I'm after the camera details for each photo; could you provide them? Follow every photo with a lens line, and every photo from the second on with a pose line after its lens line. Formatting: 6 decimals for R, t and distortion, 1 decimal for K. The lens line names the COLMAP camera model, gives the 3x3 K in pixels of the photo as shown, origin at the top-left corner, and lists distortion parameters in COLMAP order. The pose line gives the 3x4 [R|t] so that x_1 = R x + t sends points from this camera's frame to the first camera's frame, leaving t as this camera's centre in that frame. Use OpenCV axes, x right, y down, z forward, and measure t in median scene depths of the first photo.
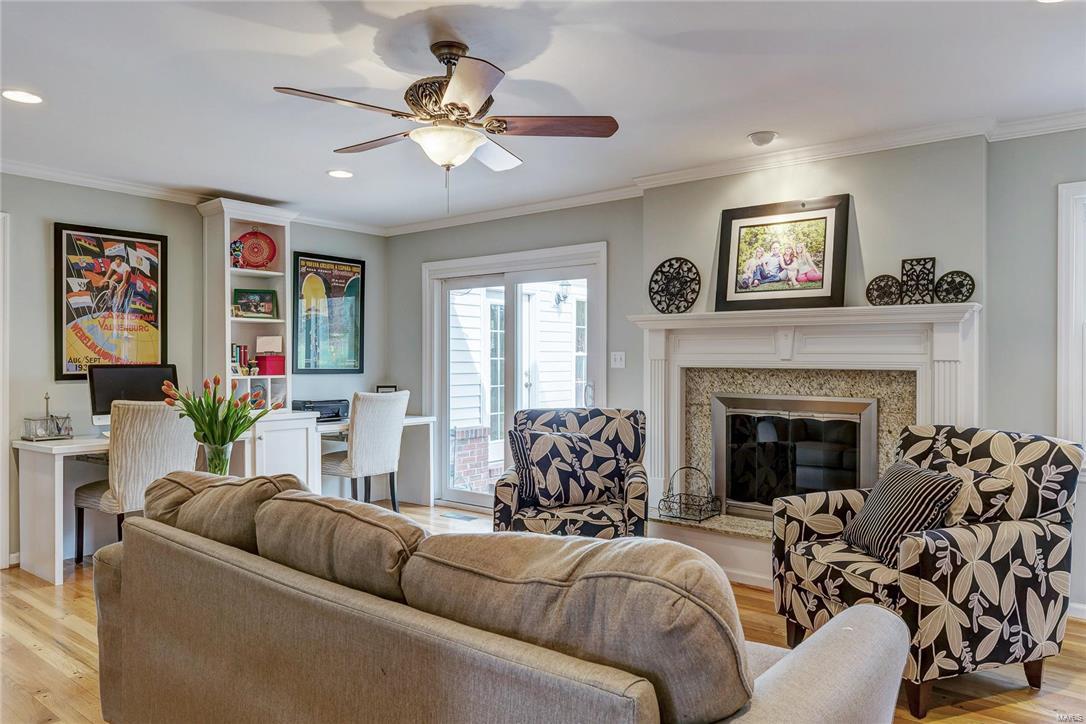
lens RADIAL K [[727.6, 0, 541.6], [0, 727.6, 362.7], [0, 0, 1]] dist [-0.013069, -0.003685]
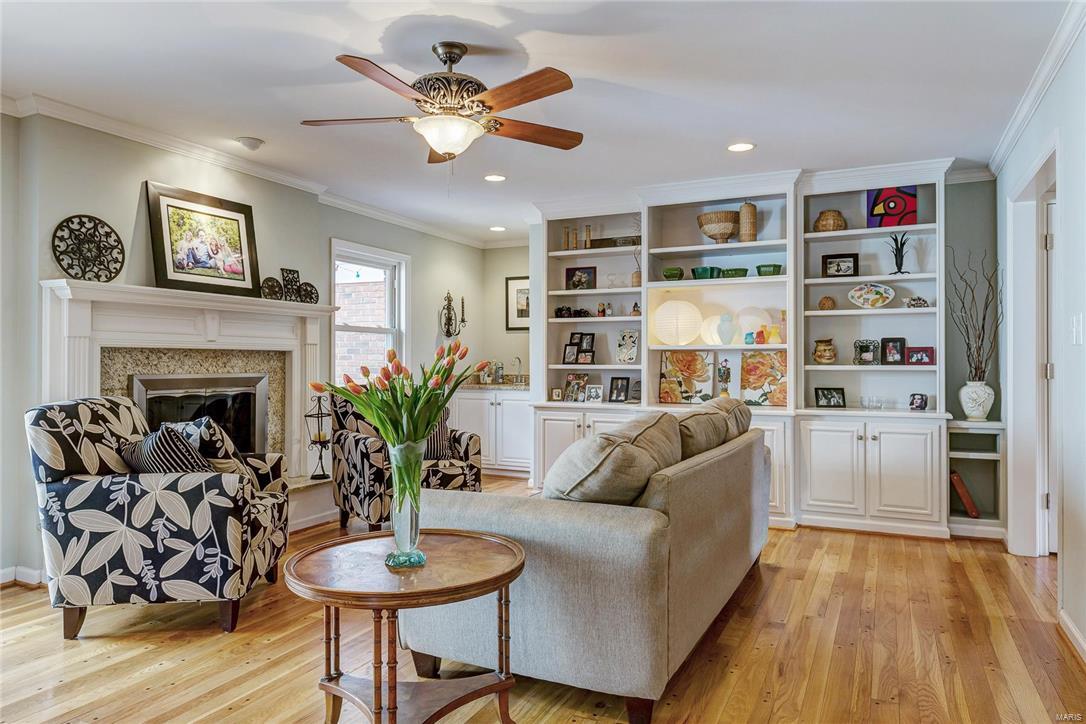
lens RADIAL K [[714.4, 0, 544.9], [0, 714.4, 355.1], [0, 0, 1]] dist [-0.001327, -0.000393]
pose [[-0.224981, 0.002828, 0.974359, -0.792924], [0.000732, 0.999996, -0.002733, 0.020064], [-0.974363, 0.000098, -0.224982, 0.727654]]
